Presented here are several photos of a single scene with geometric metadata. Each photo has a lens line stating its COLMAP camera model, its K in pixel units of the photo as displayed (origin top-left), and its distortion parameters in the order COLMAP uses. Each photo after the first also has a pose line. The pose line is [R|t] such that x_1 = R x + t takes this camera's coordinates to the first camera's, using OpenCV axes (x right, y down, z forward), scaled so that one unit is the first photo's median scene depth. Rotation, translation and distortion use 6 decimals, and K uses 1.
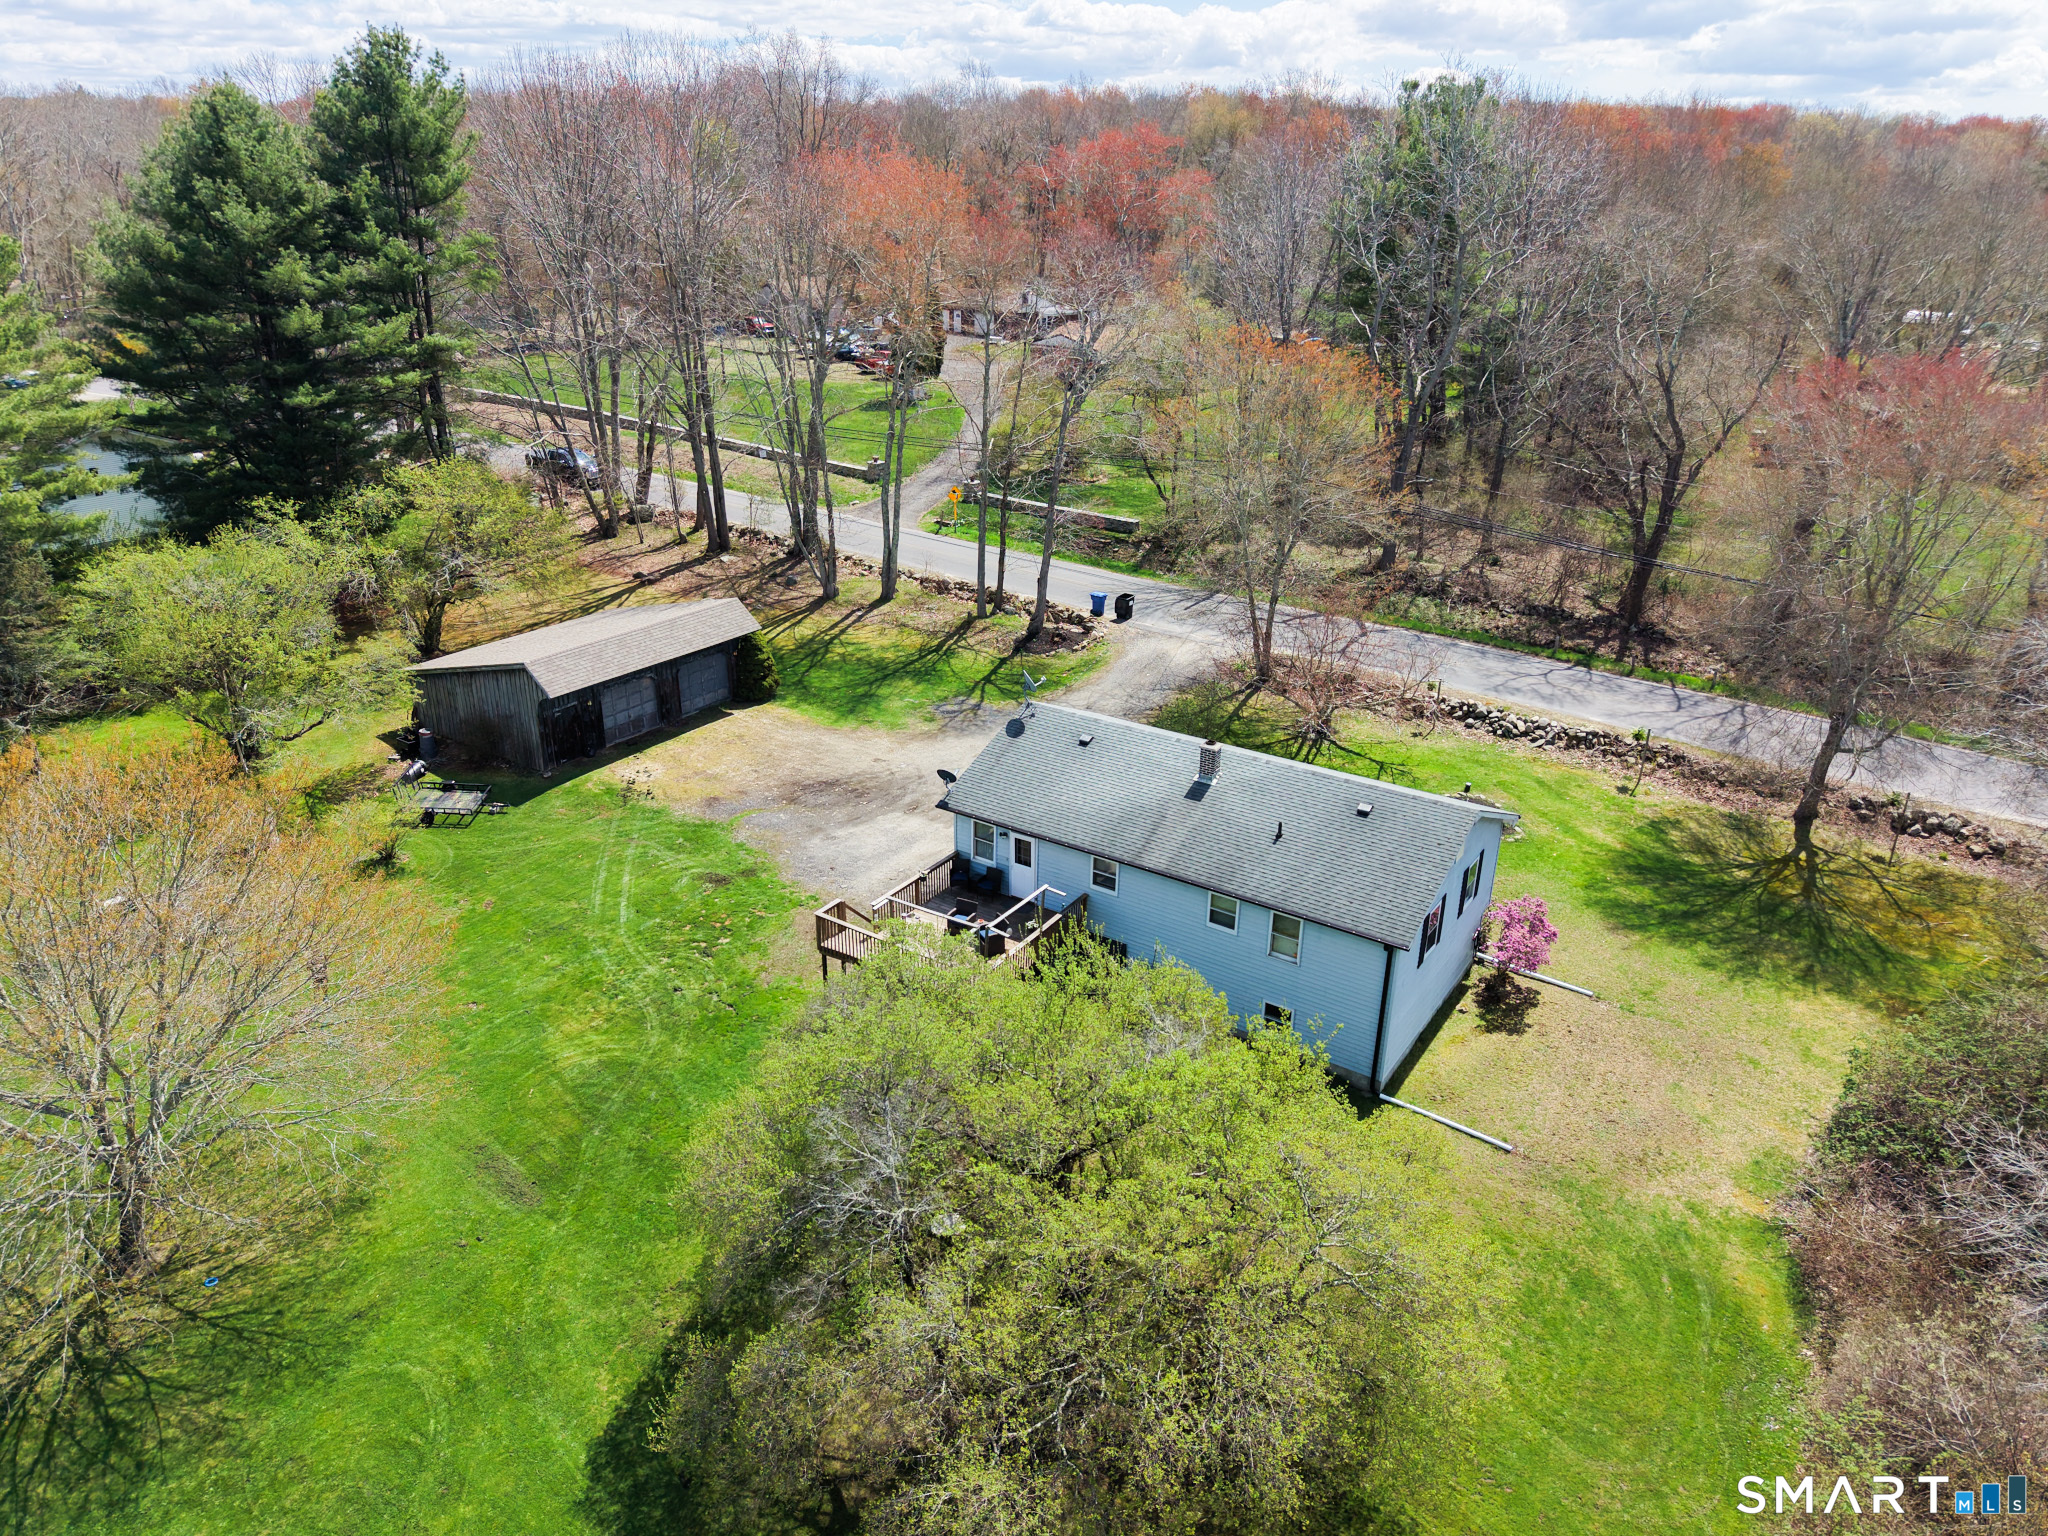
lens RADIAL K [[1405.4, 0, 1018.1], [0, 1405.4, 774.8], [0, 0, 1]] dist [0.028347, -0.024727]
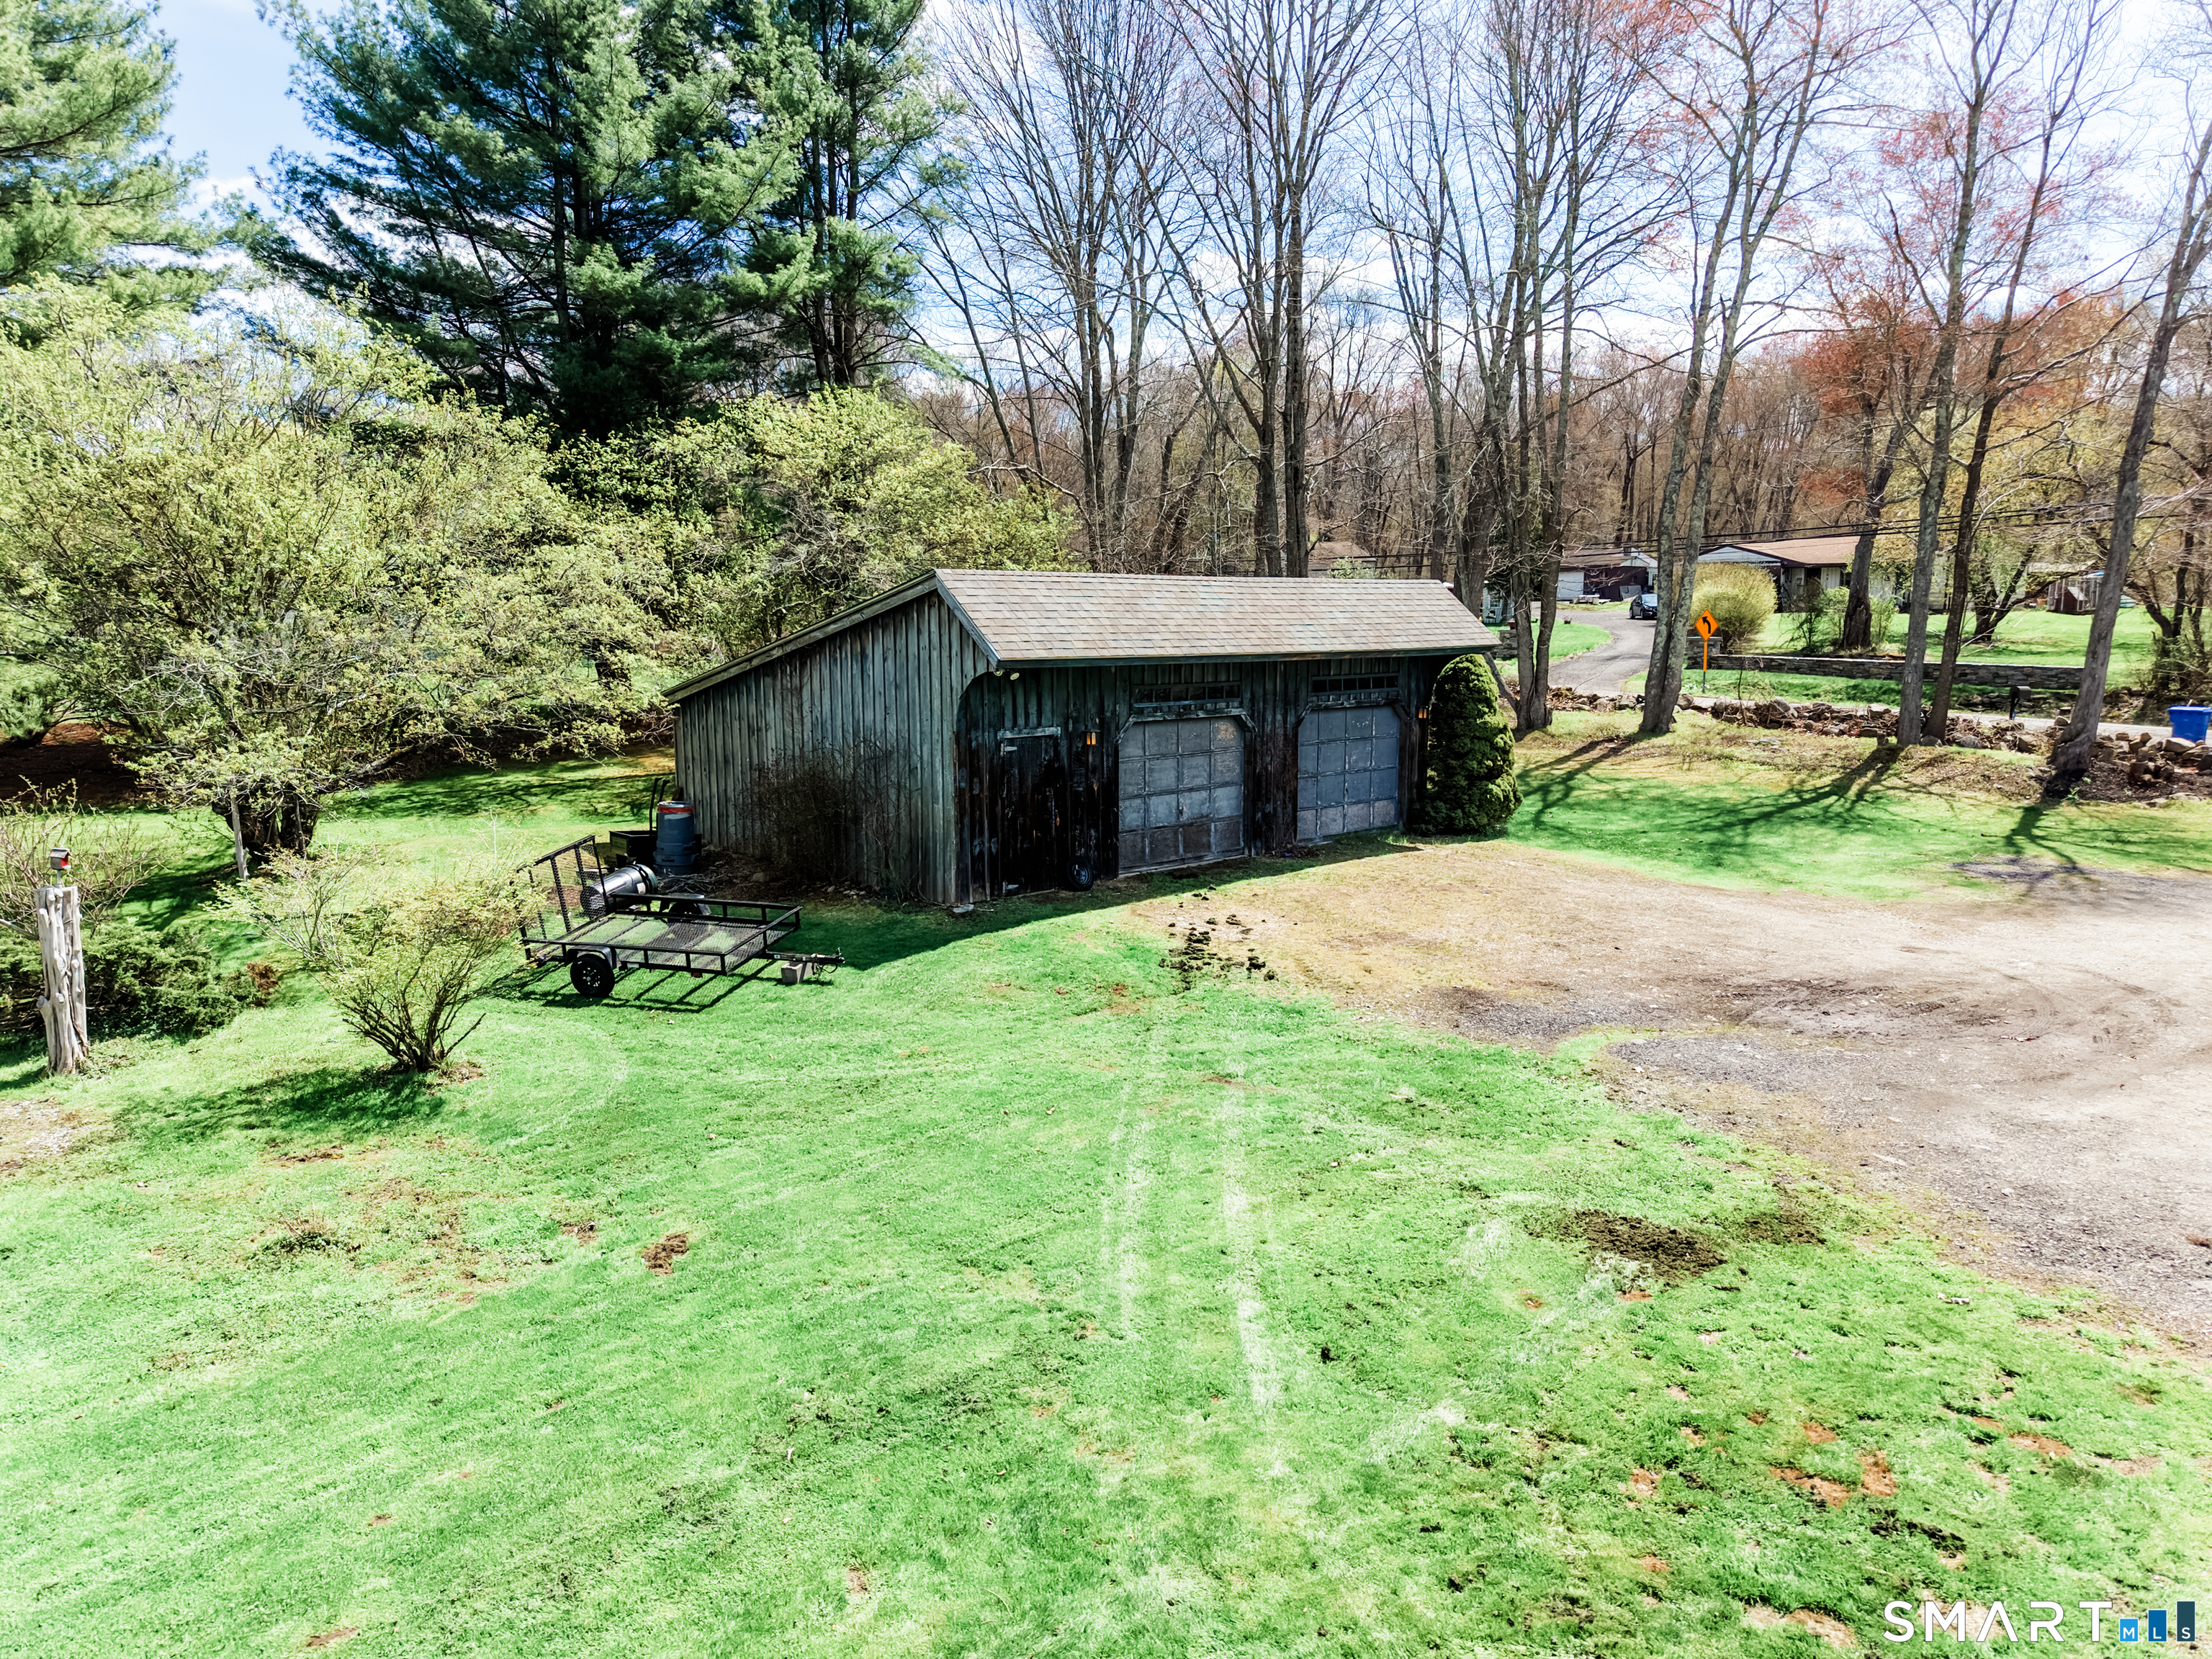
lens RADIAL K [[1518.0, 0, 1104.4], [0, 1518.0, 837.0], [0, 0, 1]] dist [0.028347, -0.024727]
pose [[0.971985, 0.029525, -0.233181, -0.213433], [-0.084663, 0.969464, -0.230157, 0.066019], [0.219265, 0.243451, 0.944804, 0.650284]]
